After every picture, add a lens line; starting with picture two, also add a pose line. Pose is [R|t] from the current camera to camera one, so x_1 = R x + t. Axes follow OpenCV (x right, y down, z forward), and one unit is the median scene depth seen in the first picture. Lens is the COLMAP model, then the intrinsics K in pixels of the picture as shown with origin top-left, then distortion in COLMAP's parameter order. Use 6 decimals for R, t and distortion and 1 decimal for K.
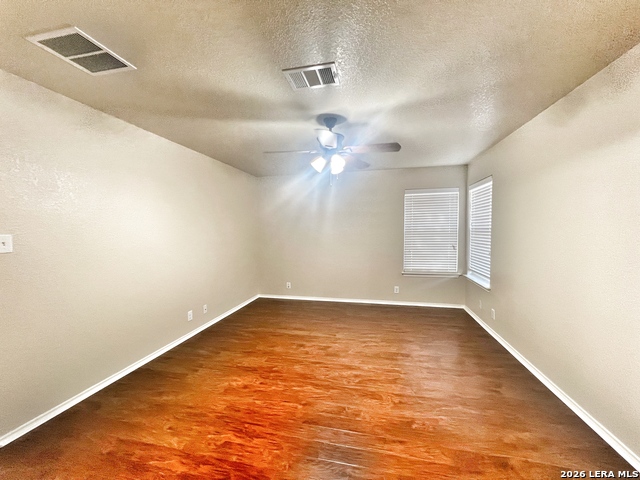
lens RADIAL K [[255.4, 0, 320.0], [0, 255.4, 240.0], [0, 0, 1]] dist [-0.002663, -0.000129]
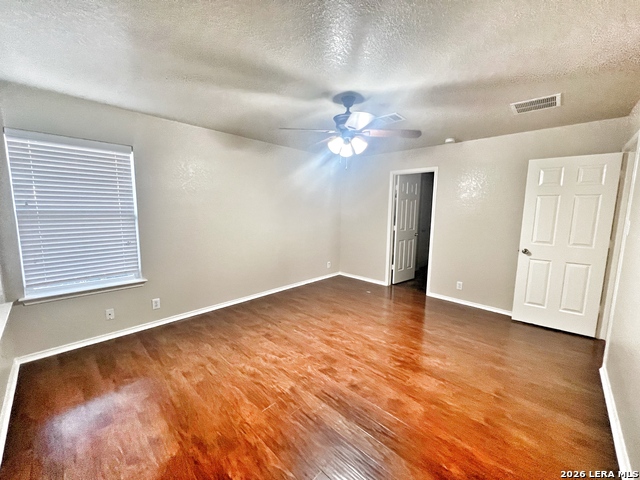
lens RADIAL K [[255.4, 0, 320.0], [0, 255.4, 240.0], [0, 0, 1]] dist [-0.002663, -0.000129]
pose [[-0.857091, -0.064494, 0.511111, -0.334237], [0.017548, 0.987902, 0.154083, -0.084211], [-0.514865, 0.141033, -0.845591, 1.647039]]
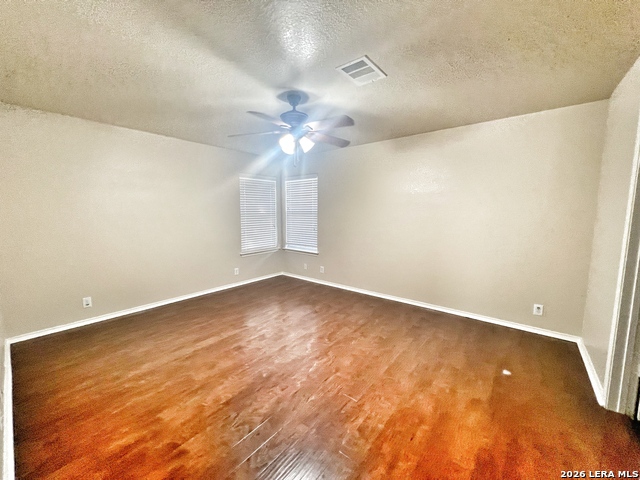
lens RADIAL K [[255.4, 0, 320.0], [0, 255.4, 240.0], [0, 0, 1]] dist [-0.002663, -0.000129]
pose [[0.445738, -0.090149, 0.890613, -0.710216], [0.030233, 0.995865, 0.085671, -0.009404], [-0.894653, -0.011261, 0.446620, 0.403887]]
